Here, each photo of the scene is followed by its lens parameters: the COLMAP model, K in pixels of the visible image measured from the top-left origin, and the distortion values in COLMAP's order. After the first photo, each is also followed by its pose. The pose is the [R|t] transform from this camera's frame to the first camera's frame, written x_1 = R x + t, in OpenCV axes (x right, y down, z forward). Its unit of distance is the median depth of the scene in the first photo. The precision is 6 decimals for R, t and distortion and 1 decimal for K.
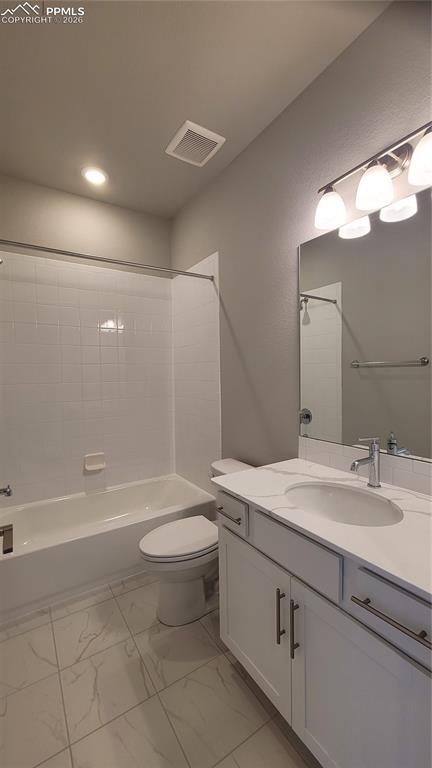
lens RADIAL K [[312.3, 0, 217.0], [0, 312.3, 383.7], [0, 0, 1]] dist [-0.000829, -0.000217]
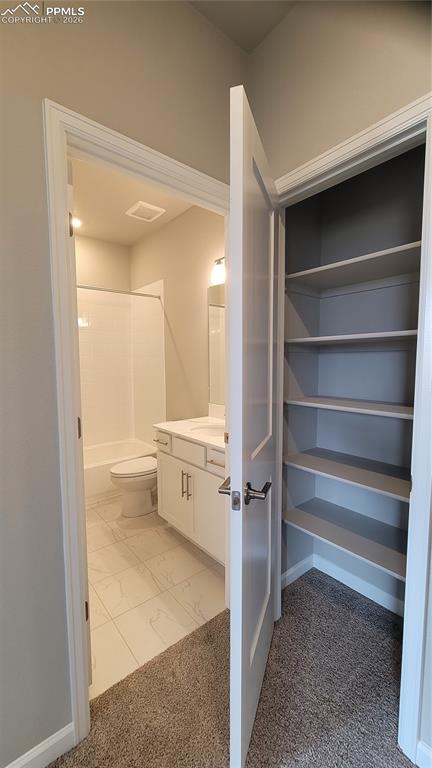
lens RADIAL K [[312.3, 0, 215.0], [0, 312.3, 385.2], [0, 0, 1]] dist [-0.000829, -0.000217]
pose [[0.993894, 0.003054, 0.110300, 0.115970], [-0.007883, 0.999028, 0.043375, 0.002921], [-0.110060, -0.043979, 0.992951, -0.663709]]
